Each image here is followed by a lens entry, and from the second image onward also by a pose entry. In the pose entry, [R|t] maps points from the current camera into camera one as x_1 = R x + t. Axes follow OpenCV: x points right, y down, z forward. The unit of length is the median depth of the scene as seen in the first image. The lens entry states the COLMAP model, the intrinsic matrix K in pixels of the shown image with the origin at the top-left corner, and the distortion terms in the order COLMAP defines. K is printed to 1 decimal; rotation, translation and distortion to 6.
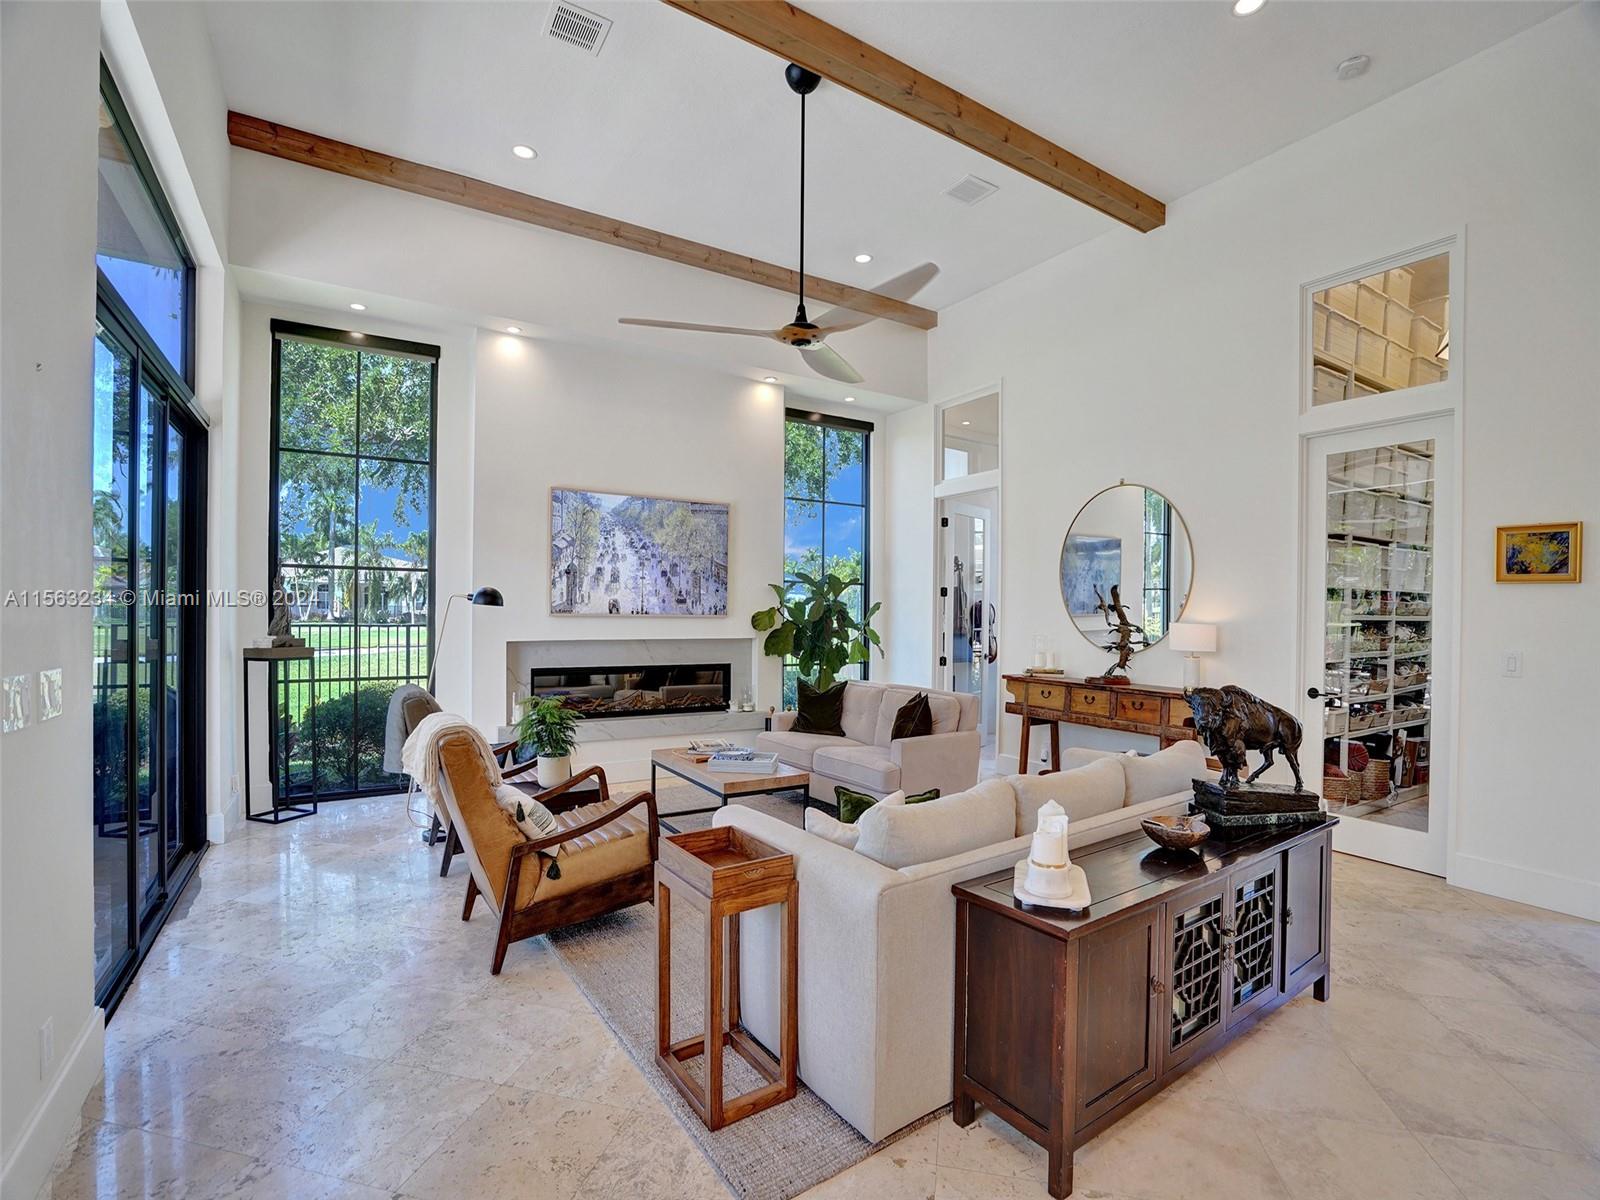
lens RADIAL K [[750.7, 0, 814.1], [0, 750.7, 609.7], [0, 0, 1]] dist [-0.038973, 0.012466]
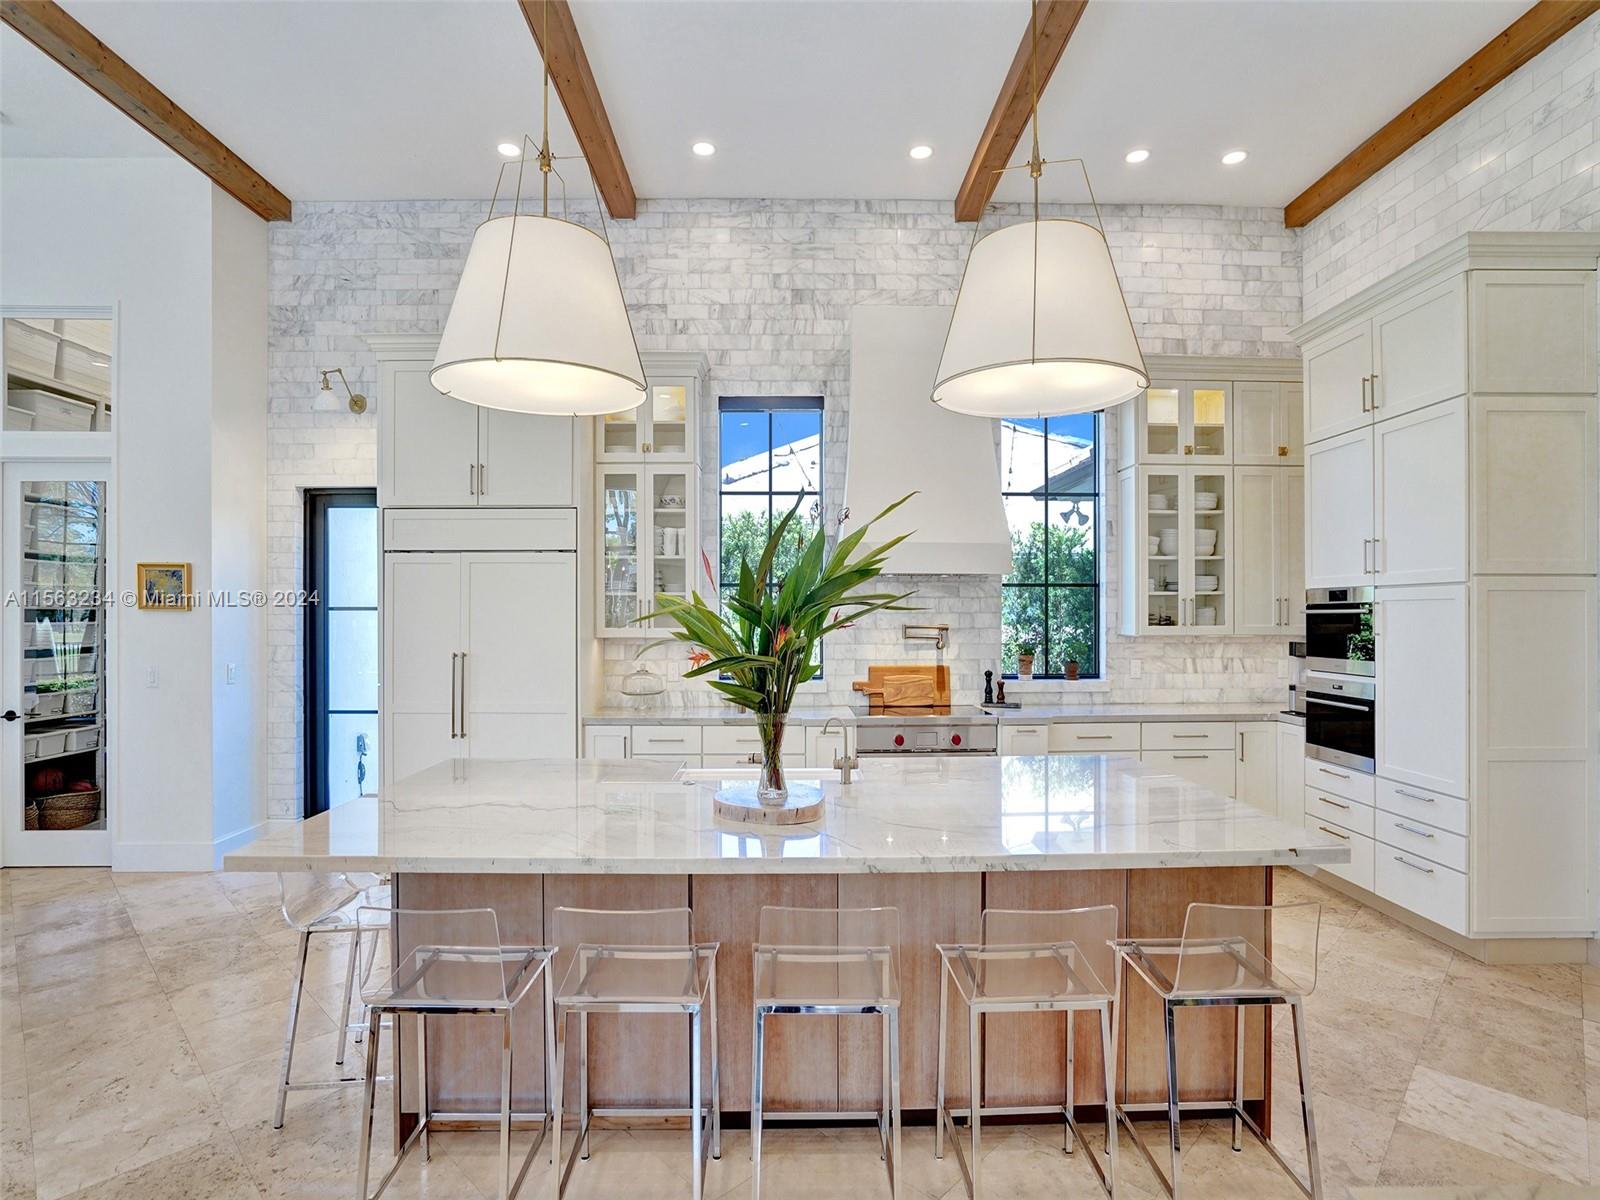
lens RADIAL K [[811.4, 0, 816.7], [0, 811.4, 614.3], [0, 0, 1]] dist [-0.039580, 0.009976]
pose [[0.525185, -0.013373, 0.850883, 0.235160], [0.007691, 0.999910, 0.010968, -0.020472], [-0.850953, 0.000784, 0.525241, -0.350578]]
